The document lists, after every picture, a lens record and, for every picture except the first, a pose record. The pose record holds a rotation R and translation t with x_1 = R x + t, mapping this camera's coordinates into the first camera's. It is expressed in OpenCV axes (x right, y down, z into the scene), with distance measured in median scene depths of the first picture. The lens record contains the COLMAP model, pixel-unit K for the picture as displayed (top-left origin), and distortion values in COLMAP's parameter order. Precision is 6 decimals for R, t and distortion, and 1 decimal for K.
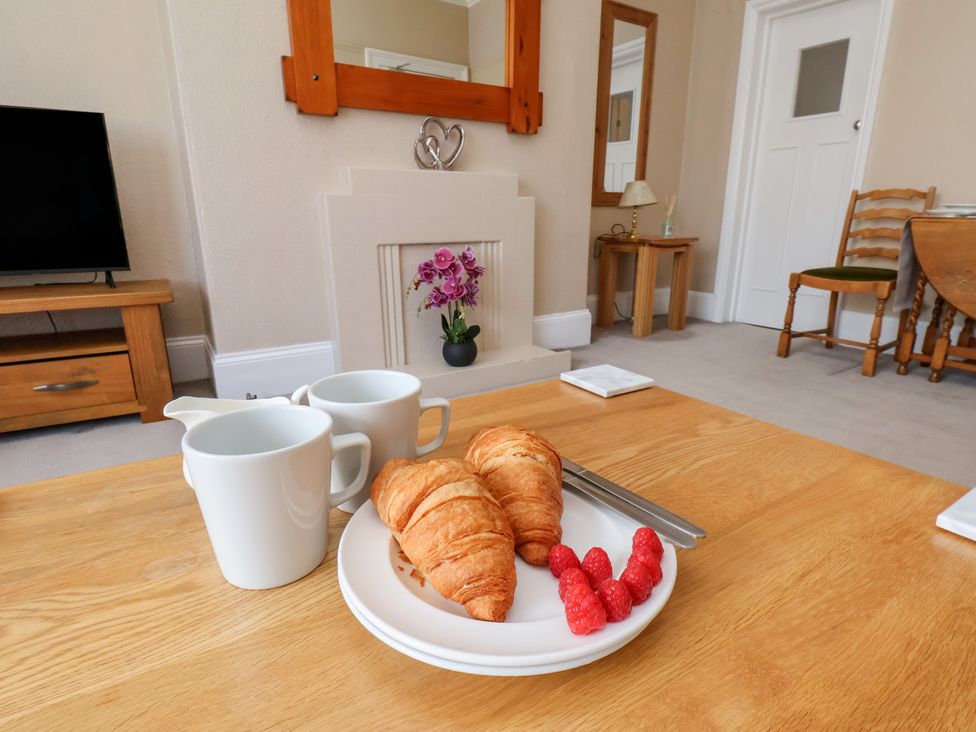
lens RADIAL K [[518.5, 0, 493.6], [0, 518.5, 365.3], [0, 0, 1]] dist [0.004155, -0.016244]
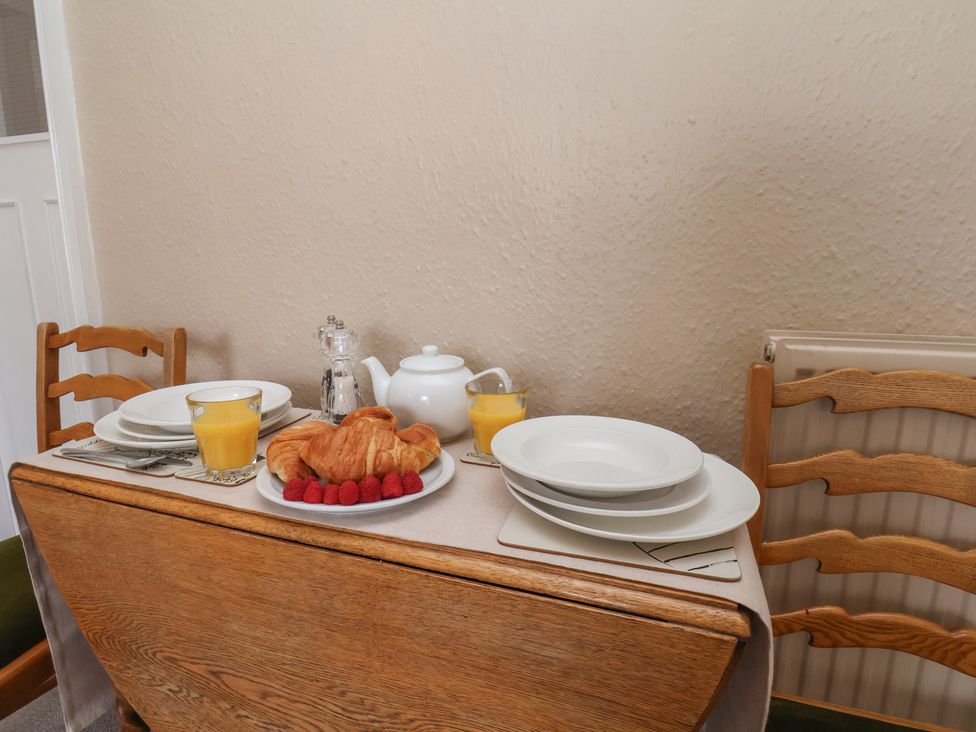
lens RADIAL K [[518.5, 0, 493.6], [0, 518.5, 365.3], [0, 0, 1]] dist [0.004155, -0.016244]
pose [[0.768042, -0.118156, 0.629405, 0.276118], [0.172313, 0.984714, -0.025411, -0.093976], [-0.616782, 0.127971, 0.776662, 0.196898]]
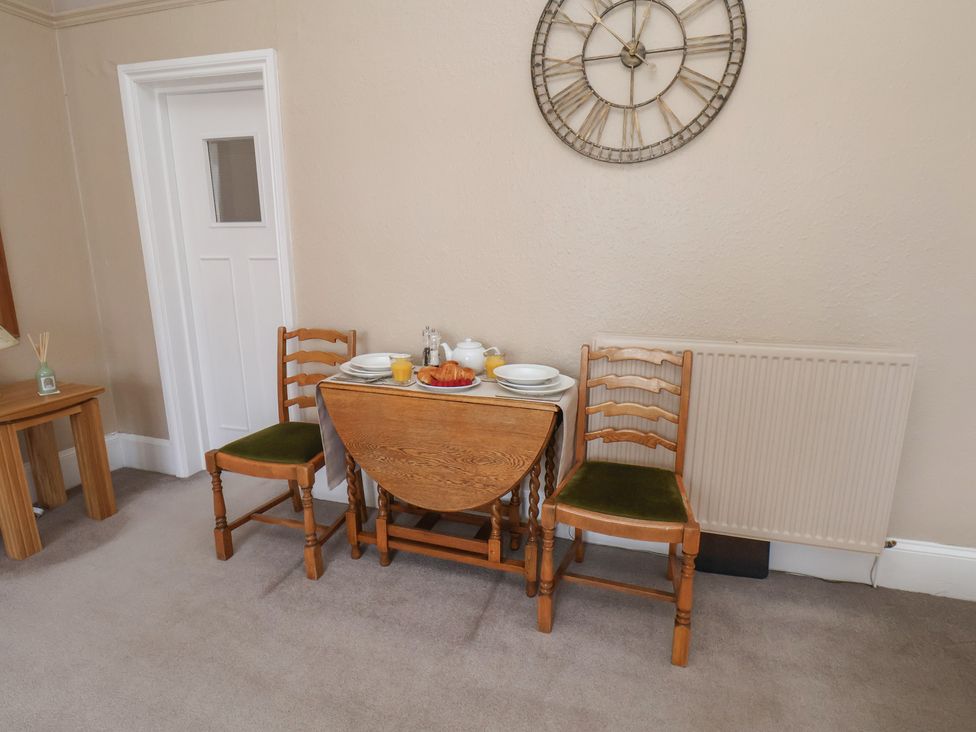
lens RADIAL K [[518.5, 0, 493.6], [0, 518.5, 365.3], [0, 0, 1]] dist [0.004155, -0.016244]
pose [[0.756527, -0.140125, 0.638774, 0.164935], [0.176320, 0.984307, 0.007099, -0.088503], [-0.629745, 0.107258, 0.769362, 0.067153]]
